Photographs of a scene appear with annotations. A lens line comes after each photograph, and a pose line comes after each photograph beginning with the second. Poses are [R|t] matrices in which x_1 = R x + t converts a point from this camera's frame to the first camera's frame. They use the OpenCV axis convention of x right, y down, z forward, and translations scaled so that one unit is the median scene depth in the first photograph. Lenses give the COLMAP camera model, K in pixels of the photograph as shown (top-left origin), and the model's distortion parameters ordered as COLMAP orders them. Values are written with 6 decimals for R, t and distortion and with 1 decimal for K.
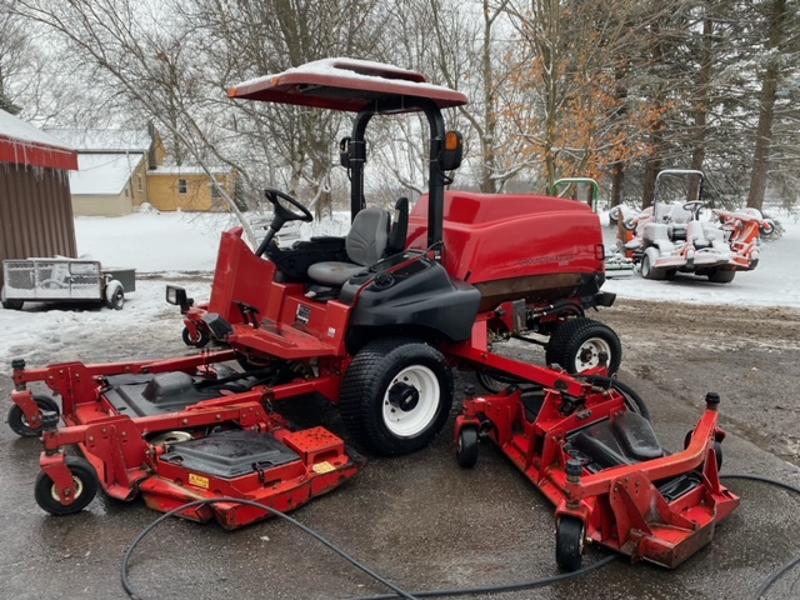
lens RADIAL K [[619.6, 0, 398.8], [0, 619.6, 294.7], [0, 0, 1]] dist [0.029233, -0.016959]
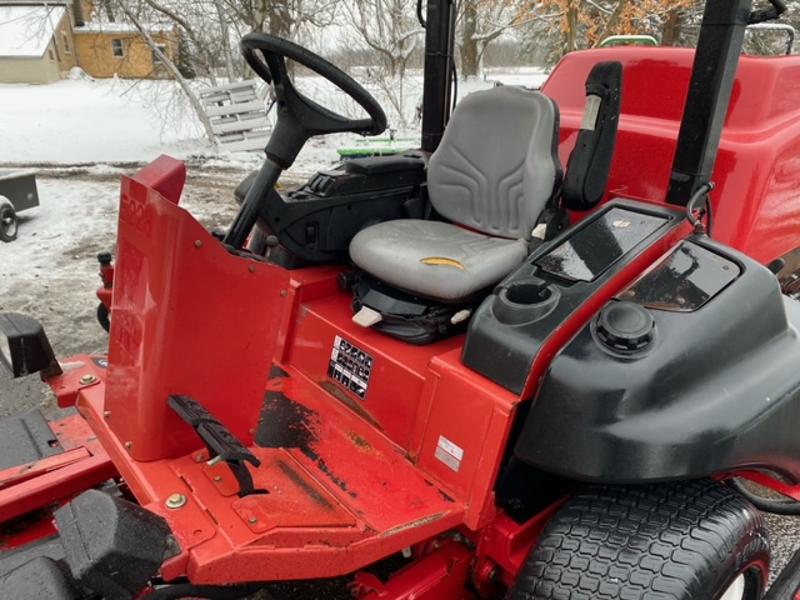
lens RADIAL K [[610.8, 0, 388.0], [0, 610.8, 300.8], [0, 0, 1]] dist [0.003139, 0.002023]
pose [[0.998717, -0.015828, 0.048100, -0.042821], [0.005064, 0.976348, 0.216144, -0.028223], [-0.050384, -0.215623, 0.975176, 0.176930]]
